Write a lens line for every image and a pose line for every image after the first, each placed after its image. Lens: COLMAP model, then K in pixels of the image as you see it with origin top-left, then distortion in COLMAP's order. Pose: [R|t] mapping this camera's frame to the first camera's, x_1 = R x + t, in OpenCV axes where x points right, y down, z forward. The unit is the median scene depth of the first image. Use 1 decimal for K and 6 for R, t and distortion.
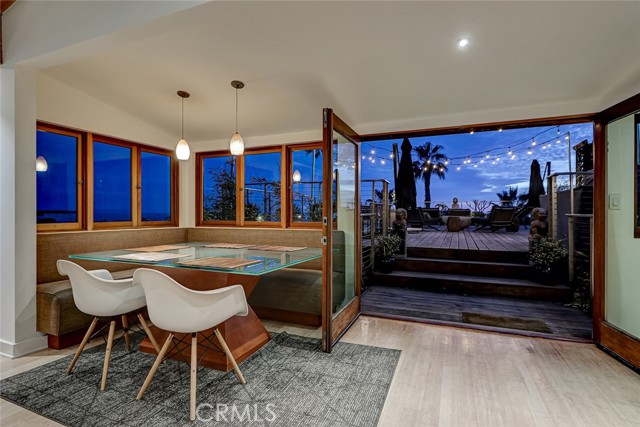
lens RADIAL K [[331.3, 0, 314.5], [0, 331.3, 211.8], [0, 0, 1]] dist [-0.001476, -0.001738]
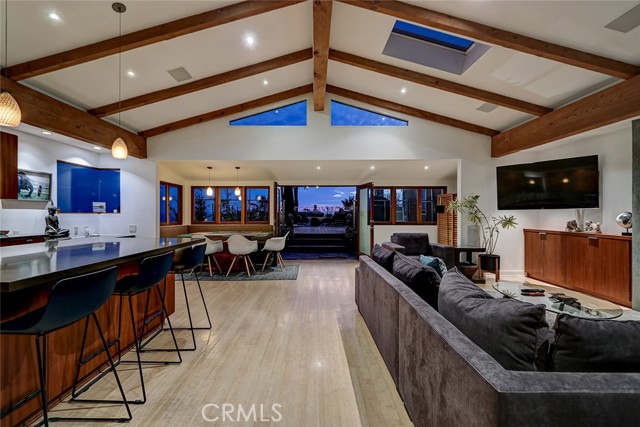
lens RADIAL K [[291.8, 0, 315.9], [0, 291.8, 211.9], [0, 0, 1]] dist [0.005329, -0.003439]
pose [[0.918914, 0.001004, 0.394457, -0.287911], [-0.000837, 0.999999, -0.000595, -0.022556], [-0.394457, 0.000217, 0.918914, -0.660869]]
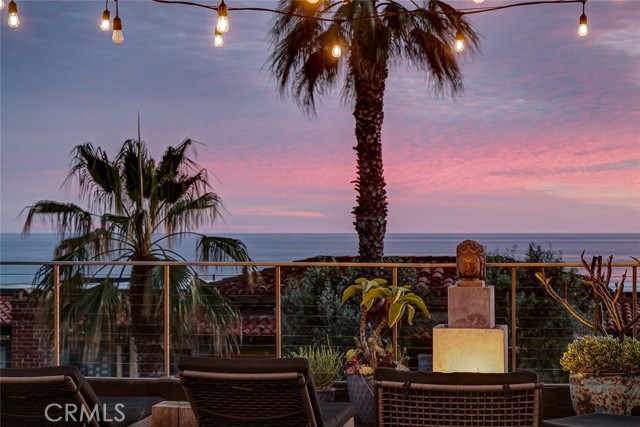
lens RADIAL K [[1519.9, 0, 319.9], [0, 1519.9, 213.8], [0, 0, 1]] dist [0.191443, 0.000000]
pose [[0.967430, 0.000441, 0.253137, 0.575357], [0.000929, 0.999986, -0.005293, -0.149409], [-0.253135, 0.005356, 0.967416, 1.182424]]
